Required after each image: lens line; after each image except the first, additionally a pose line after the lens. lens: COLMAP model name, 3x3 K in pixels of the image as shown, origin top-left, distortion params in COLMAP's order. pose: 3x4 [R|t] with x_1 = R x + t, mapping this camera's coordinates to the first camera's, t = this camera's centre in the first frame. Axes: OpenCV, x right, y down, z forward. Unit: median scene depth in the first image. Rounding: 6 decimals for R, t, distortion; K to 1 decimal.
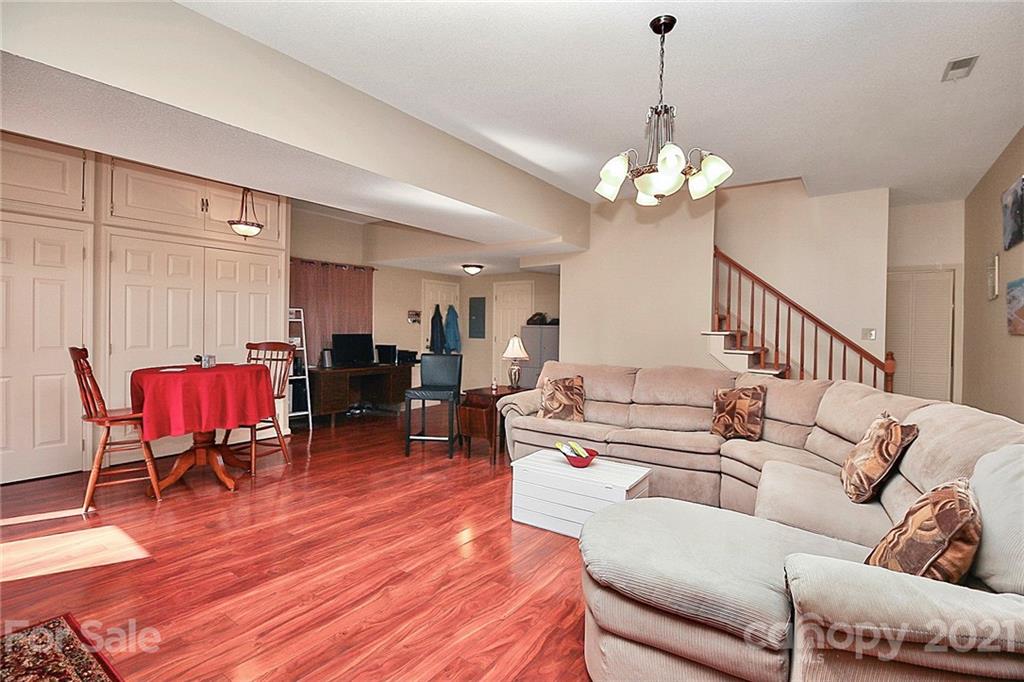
lens RADIAL K [[490.3, 0, 512.4], [0, 490.3, 335.2], [0, 0, 1]] dist [-0.002595, -0.000953]
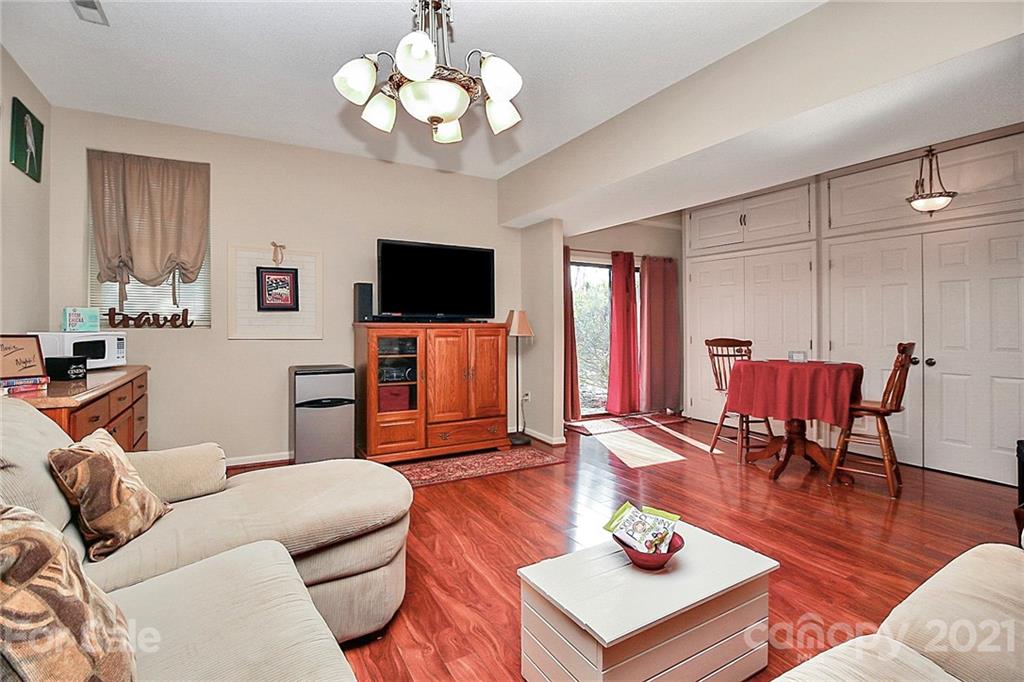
lens RADIAL K [[467.8, 0, 518.5], [0, 467.8, 324.1], [0, 0, 1]] dist [-0.000903, -0.000187]
pose [[-0.408826, -0.003272, -0.912606, 0.690087], [-0.010073, 0.999949, 0.000927, -0.016155], [0.912557, 0.009572, -0.408838, 1.078284]]
